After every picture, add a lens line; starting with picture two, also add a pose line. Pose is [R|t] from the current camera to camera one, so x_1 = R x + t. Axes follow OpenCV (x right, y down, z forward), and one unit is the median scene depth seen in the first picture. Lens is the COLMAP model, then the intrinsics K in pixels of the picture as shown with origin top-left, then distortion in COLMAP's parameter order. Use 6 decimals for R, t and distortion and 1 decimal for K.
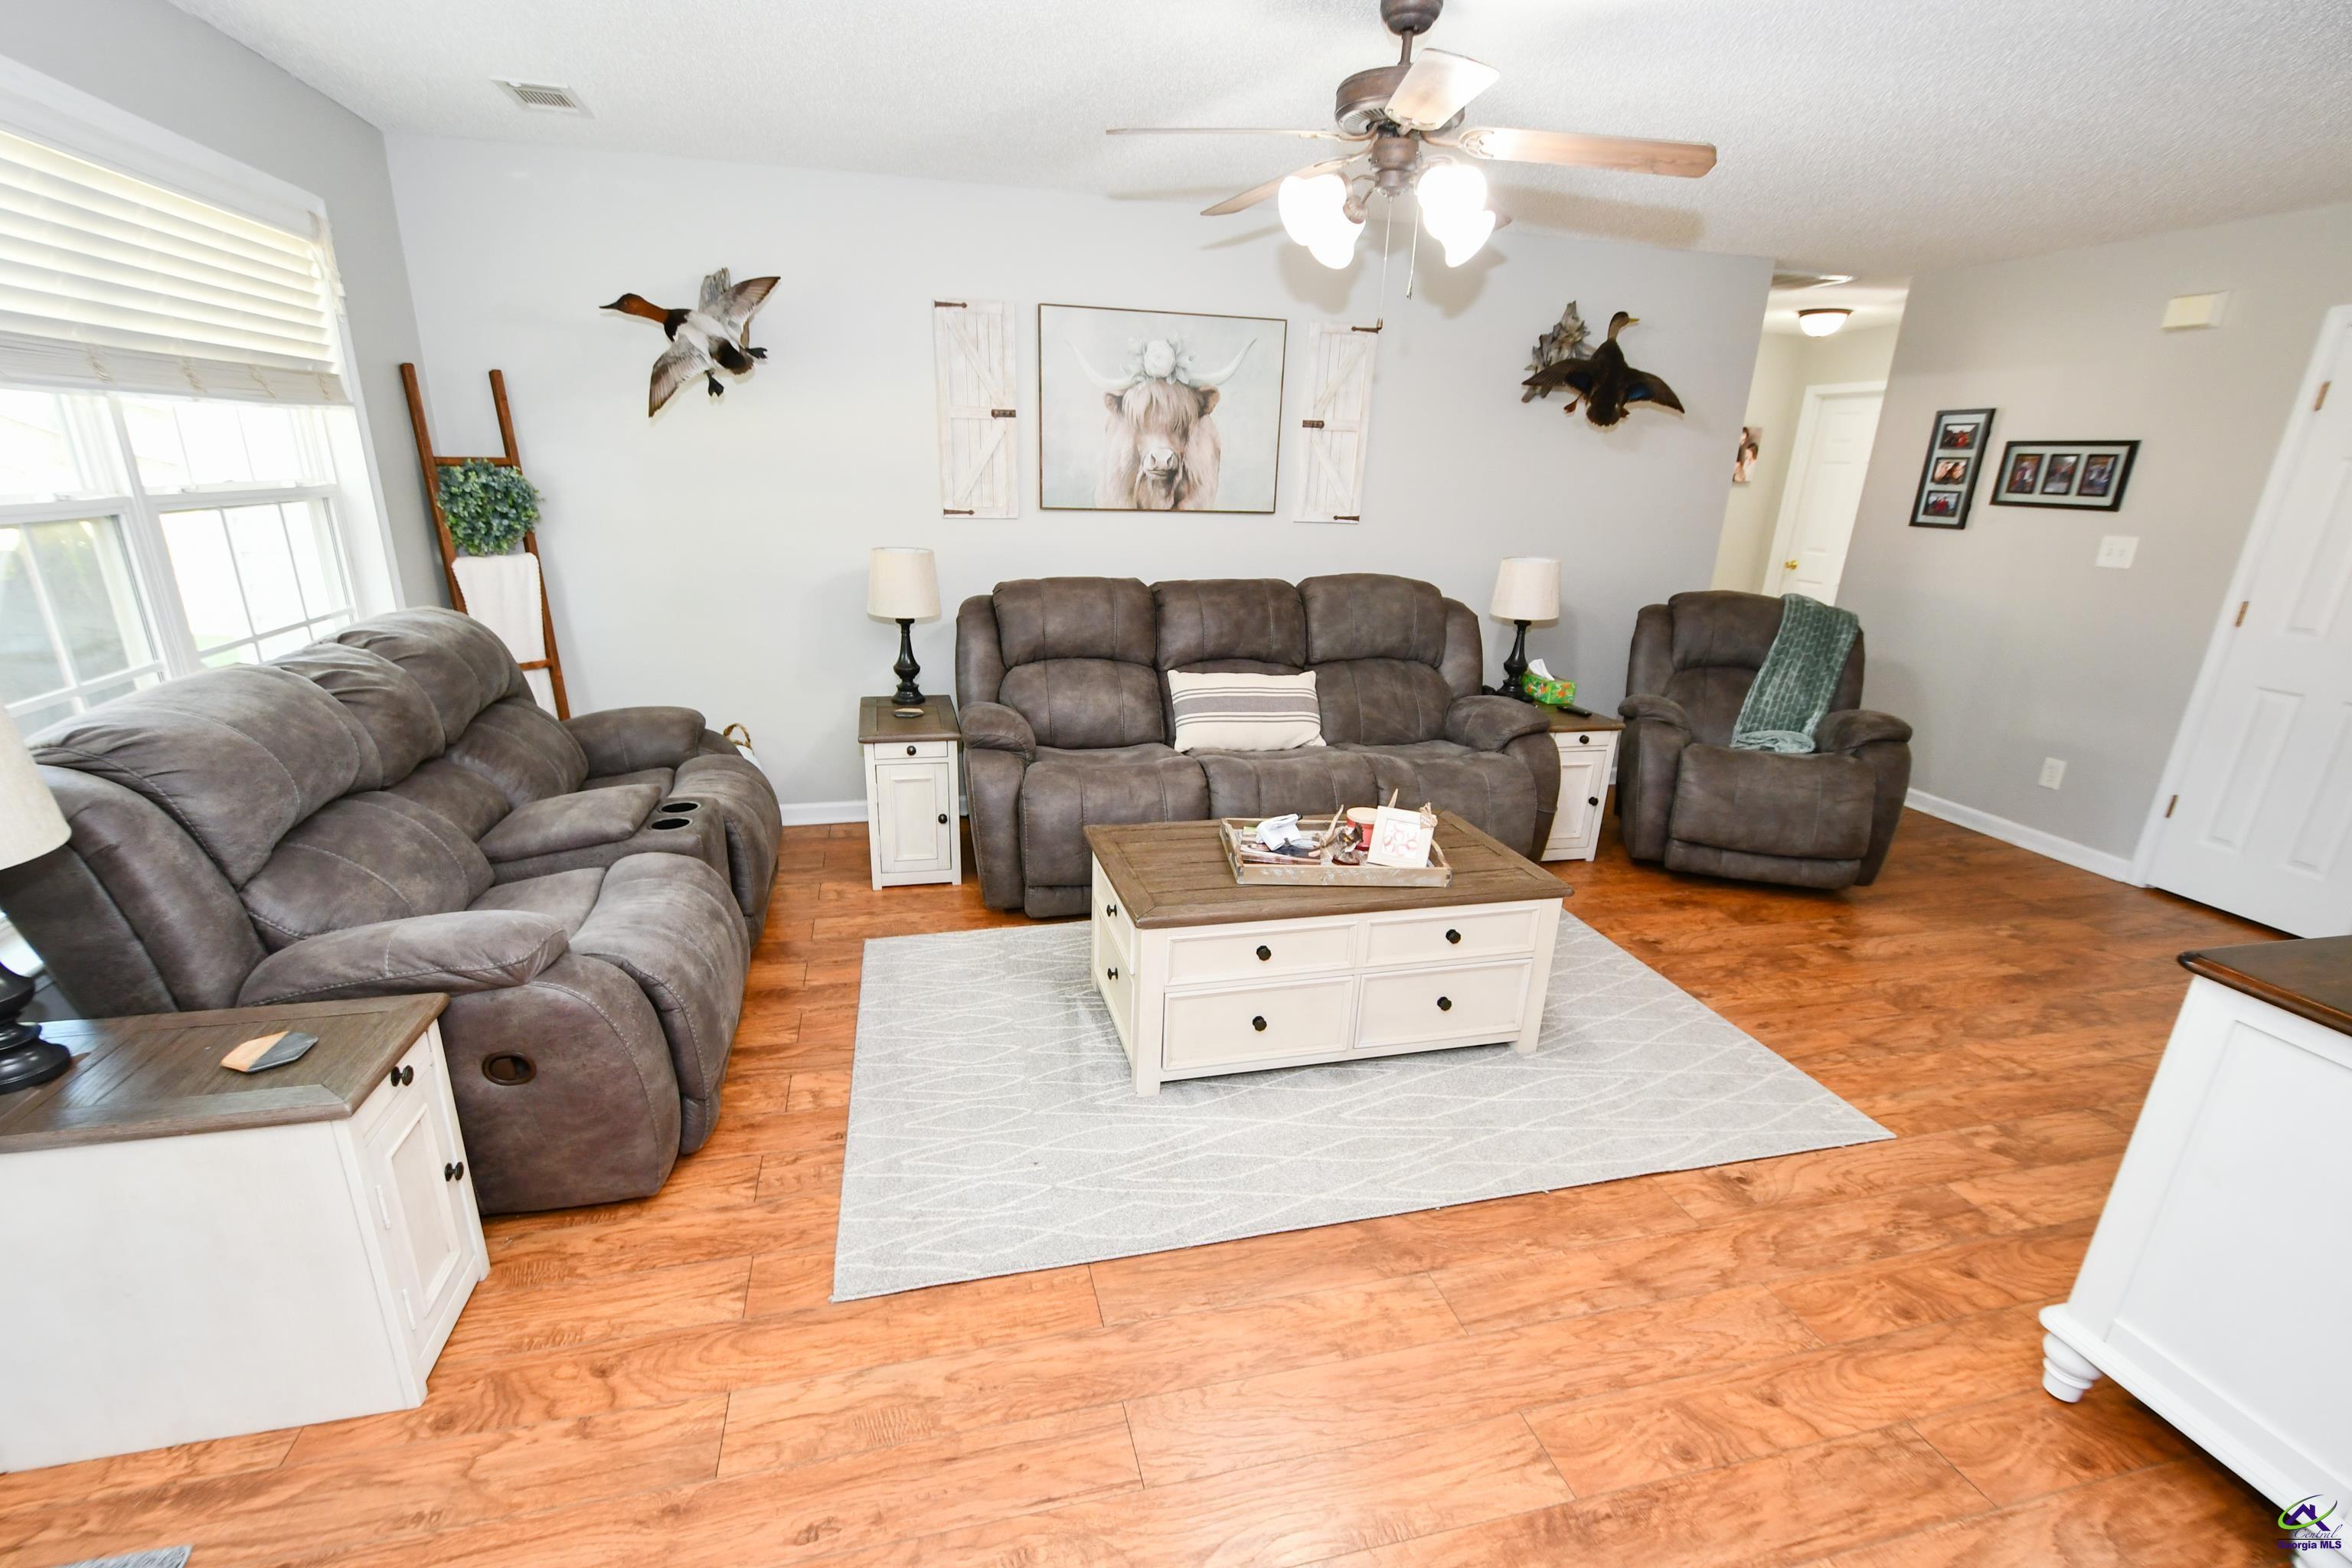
lens RADIAL K [[1028.7, 0, 1153.9], [0, 1028.7, 817.4], [0, 0, 1]] dist [0.004209, -0.006499]
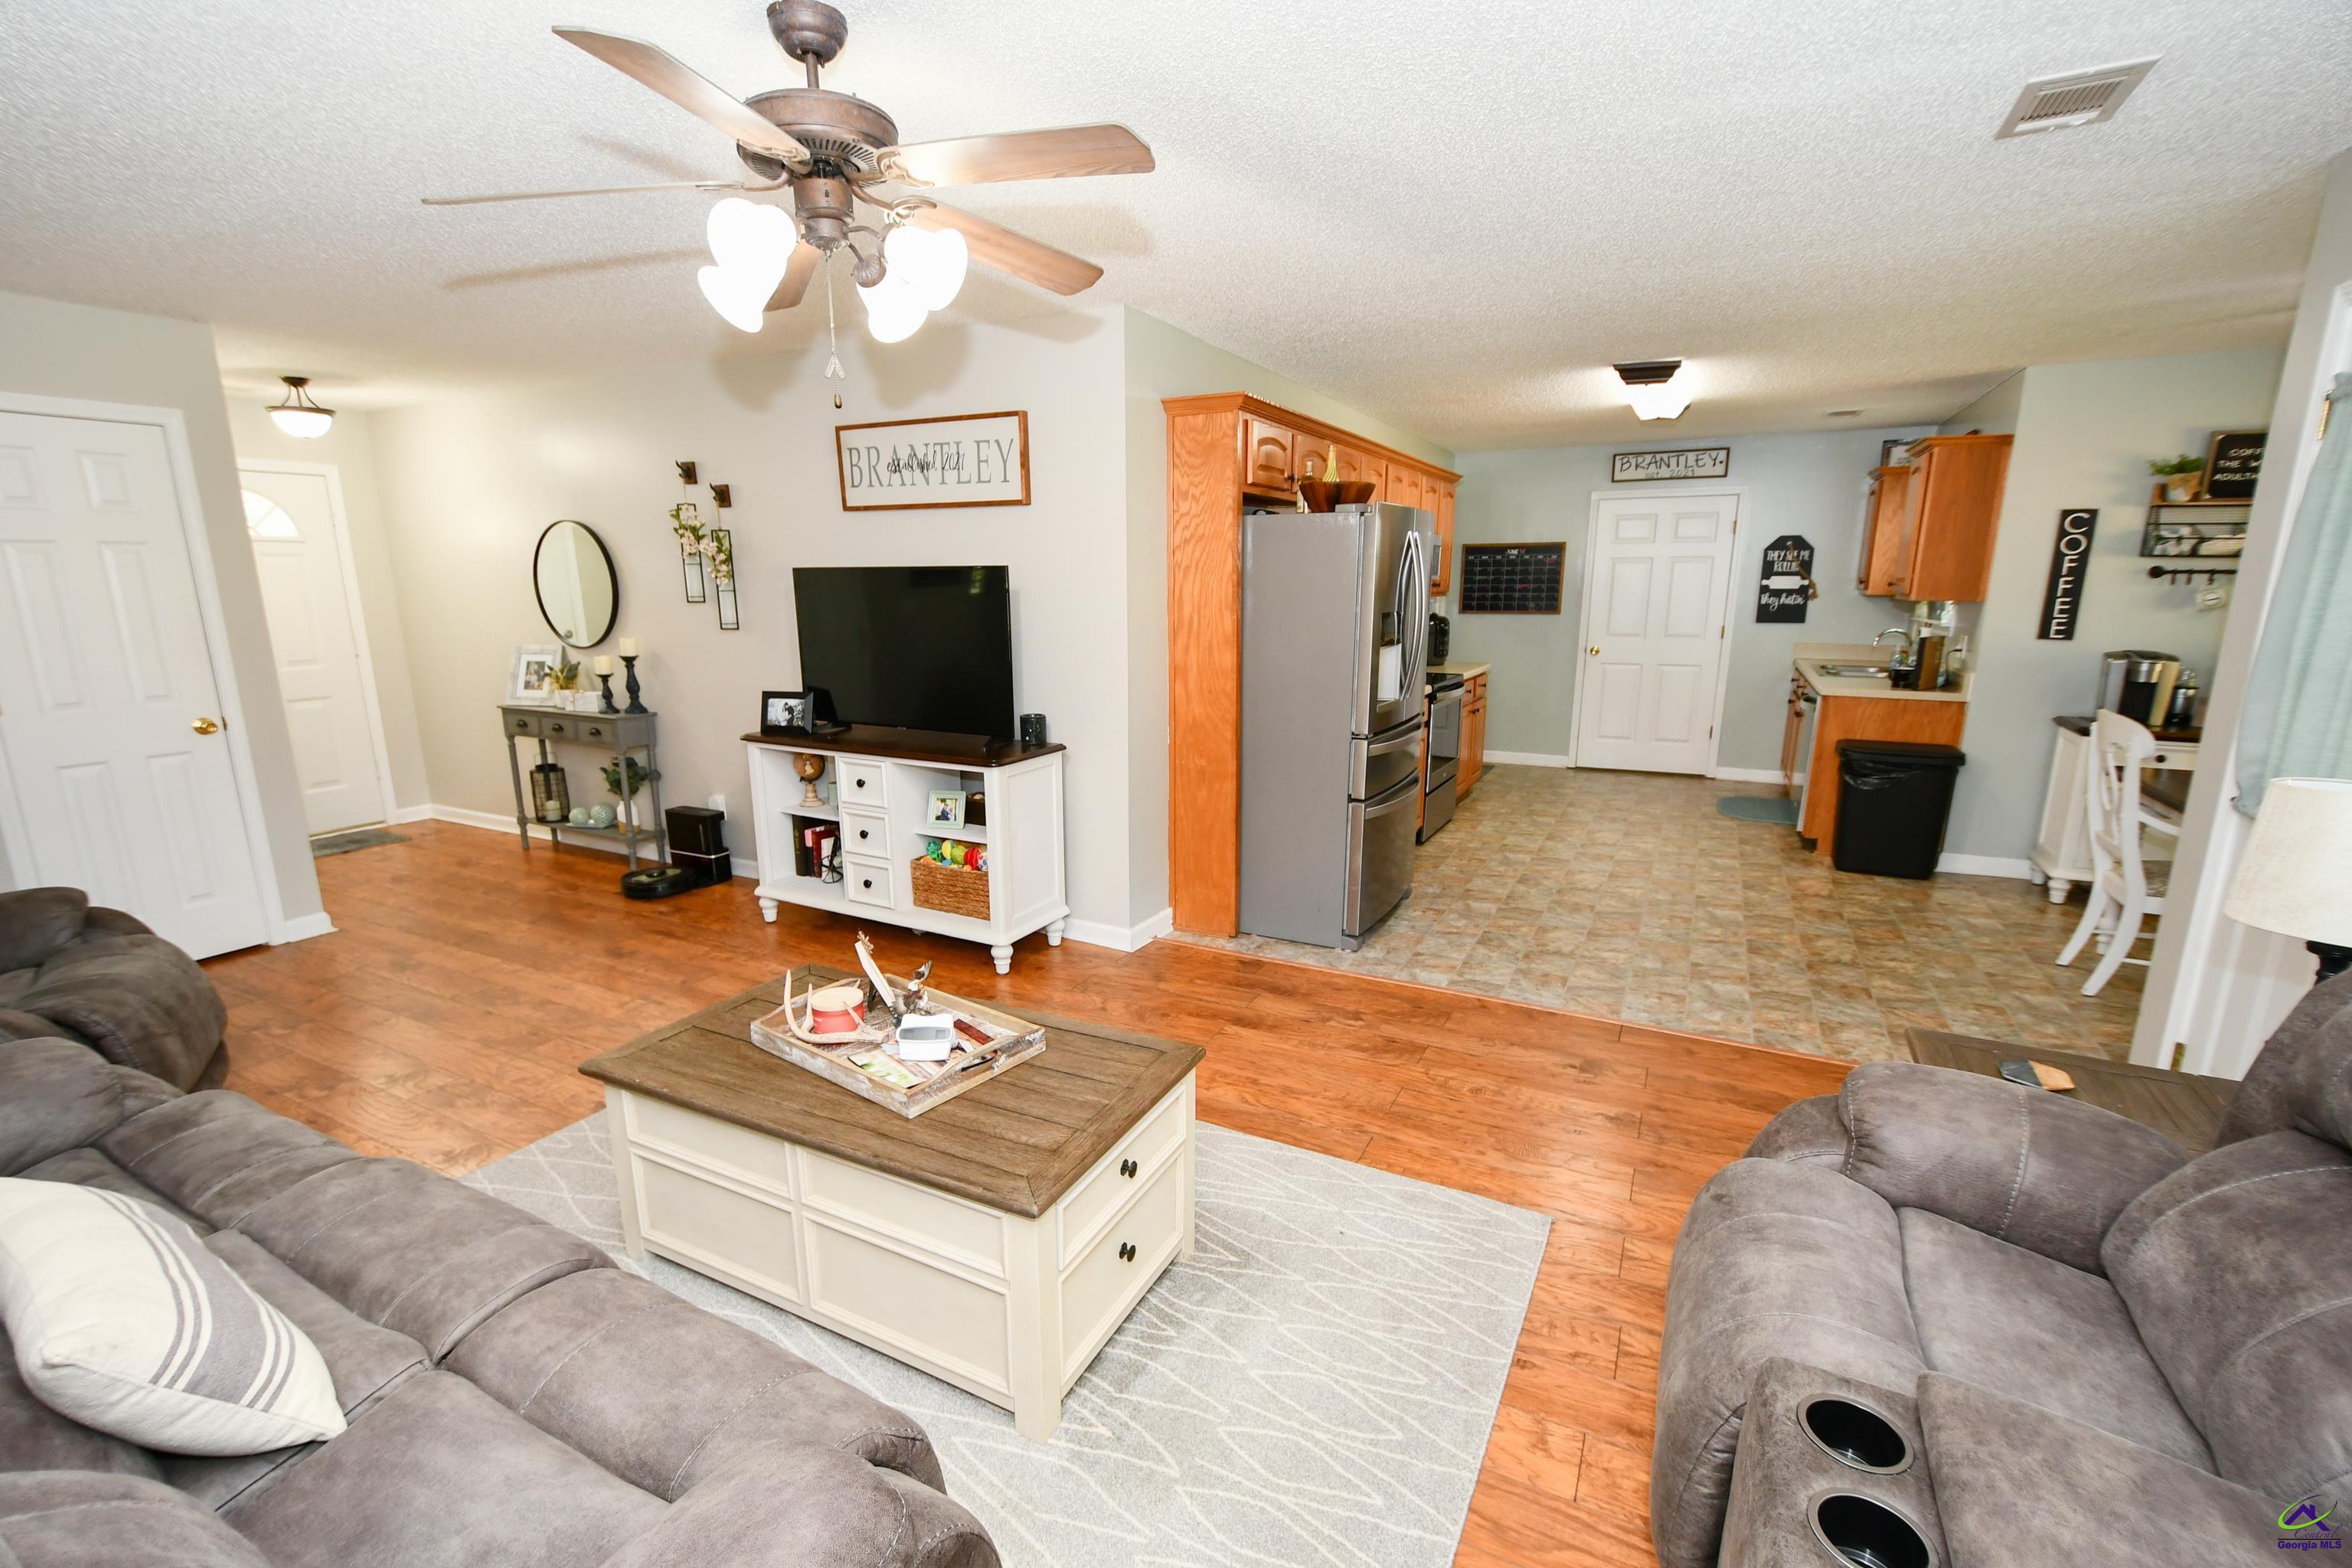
lens RADIAL K [[1028.7, 0, 1154.2], [0, 1028.7, 816.5], [0, 0, 1]] dist [0.004209, -0.006499]
pose [[-0.745335, -0.175206, 0.643257, -0.364615], [0.201488, 0.860534, 0.467849, -0.350930], [-0.635515, 0.478313, -0.606084, 0.995316]]
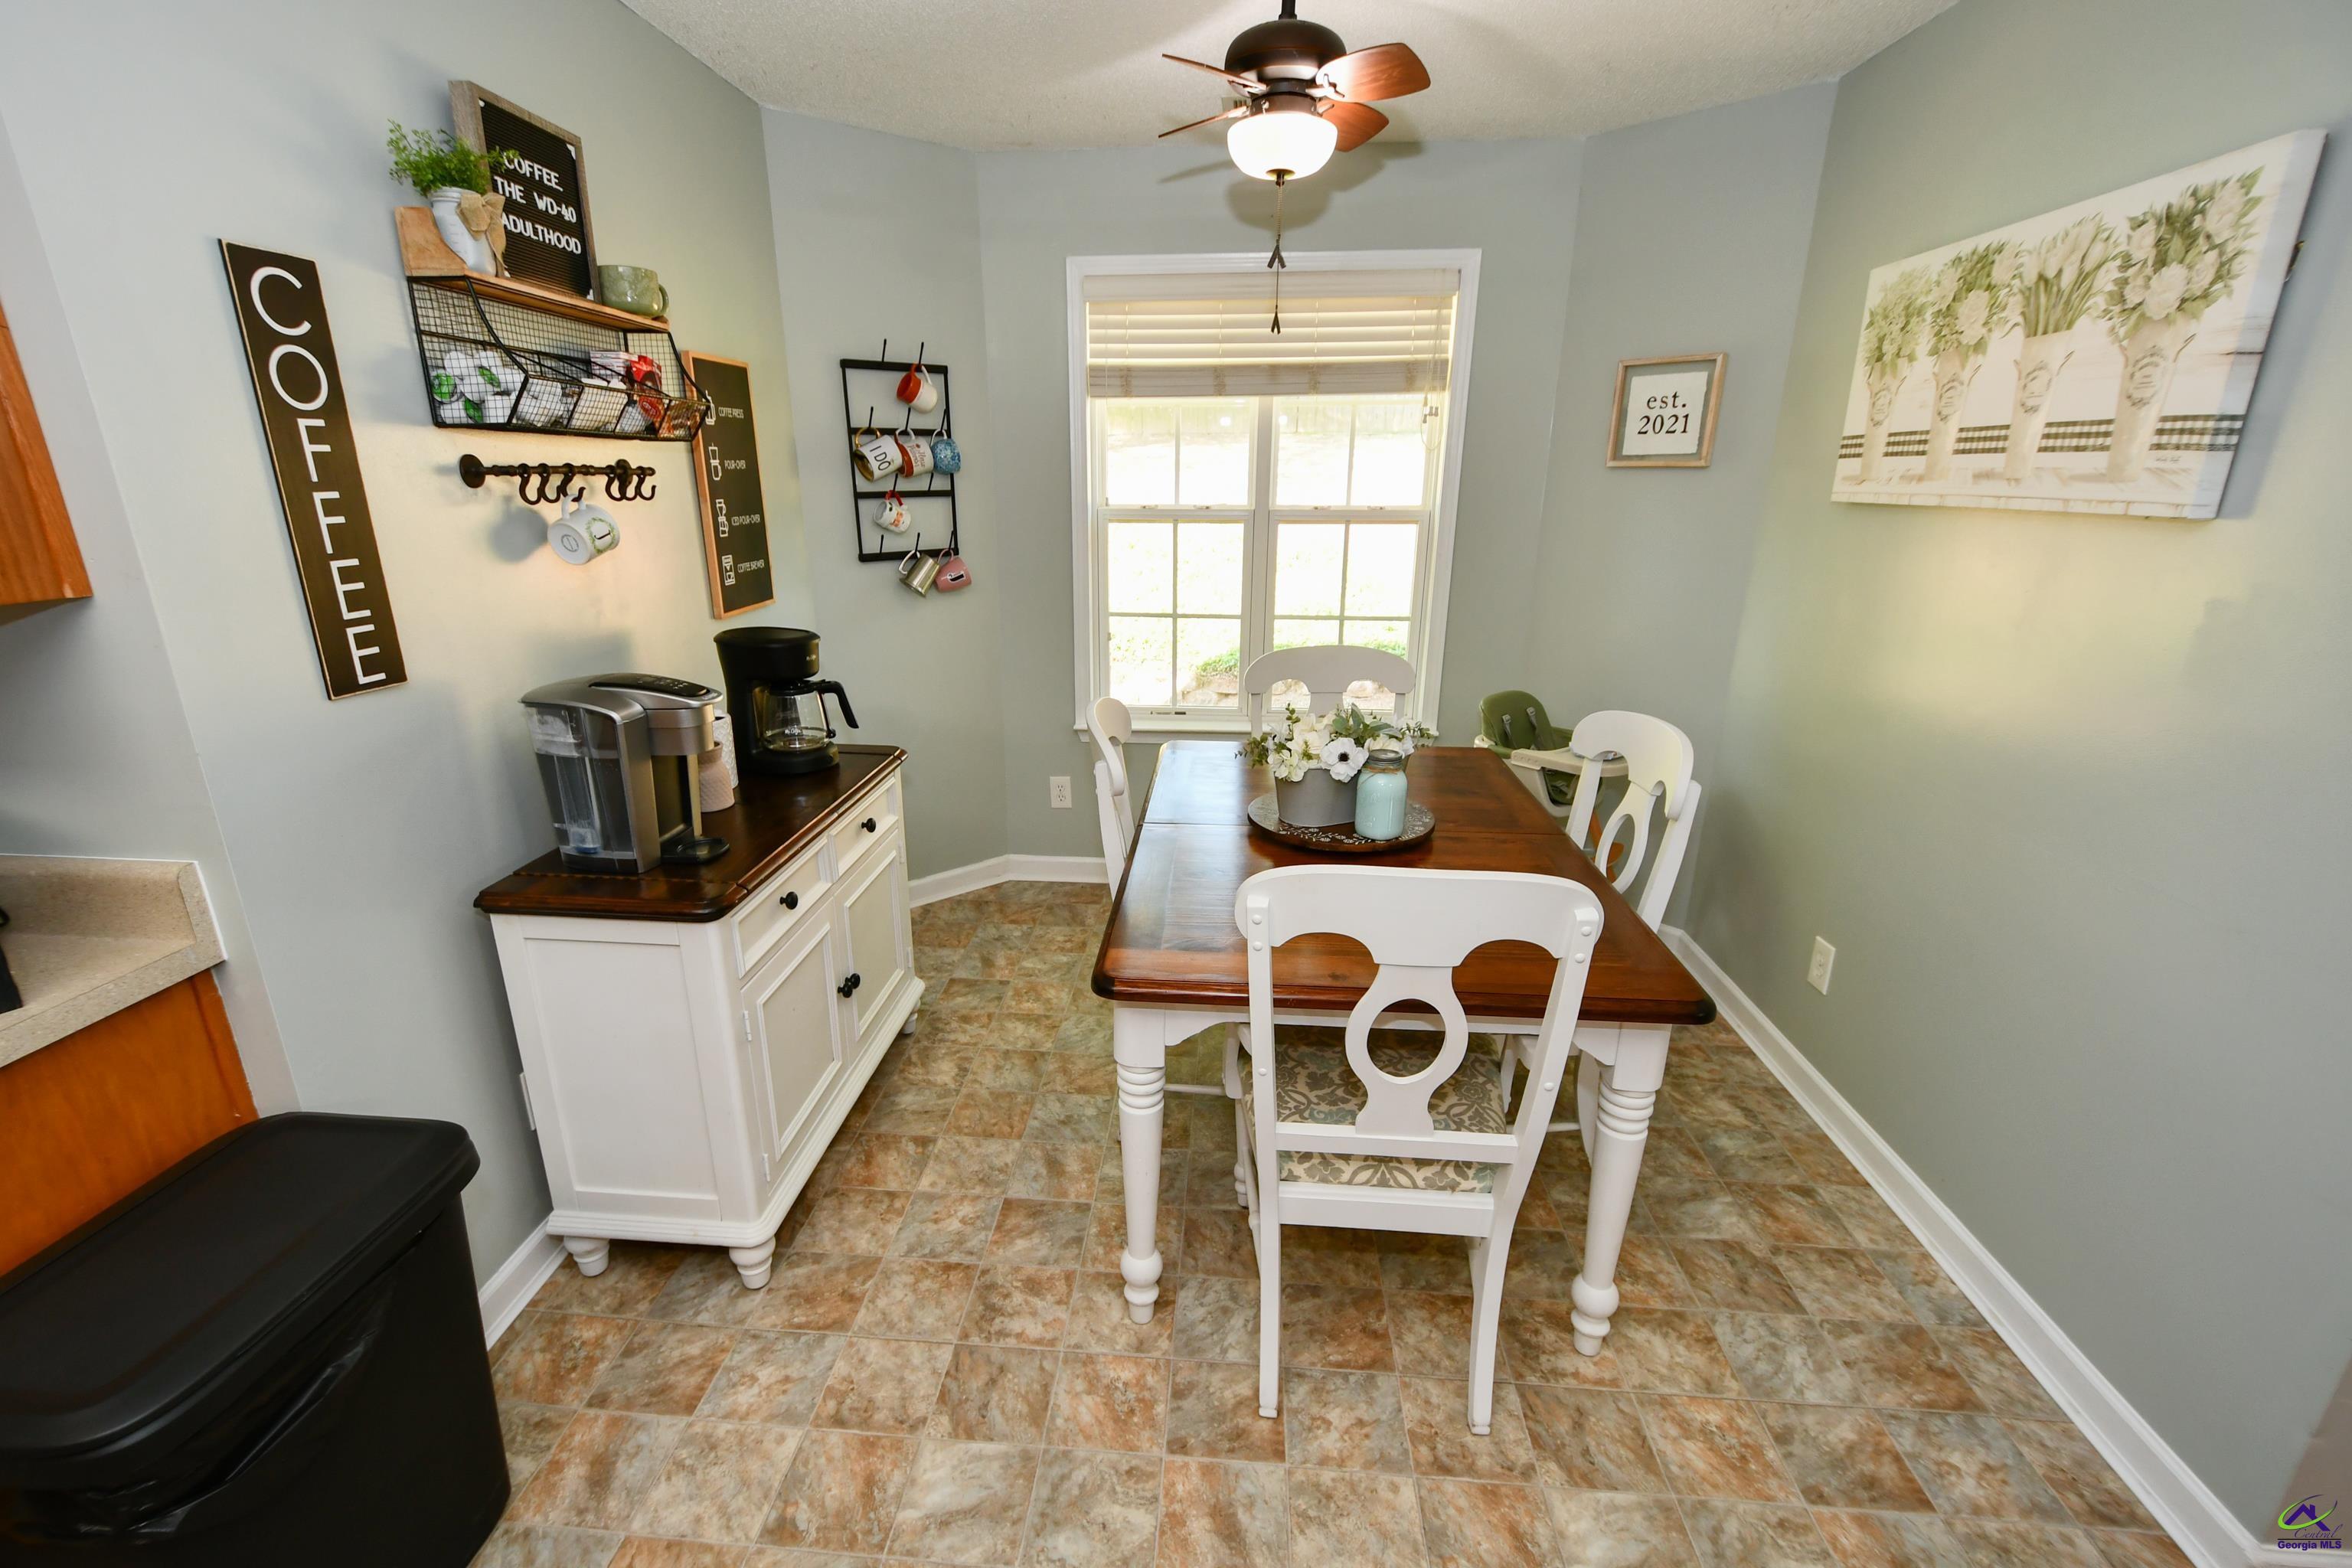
lens RADIAL K [[1028.7, 0, 1153.5], [0, 1028.7, 813.5], [0, 0, 1]] dist [0.004209, -0.006499]
pose [[-0.318111, 0.276690, -0.906779, -0.024088], [-0.321283, 0.868405, 0.377691, 0.110562], [0.891954, 0.411480, -0.187354, -0.333156]]
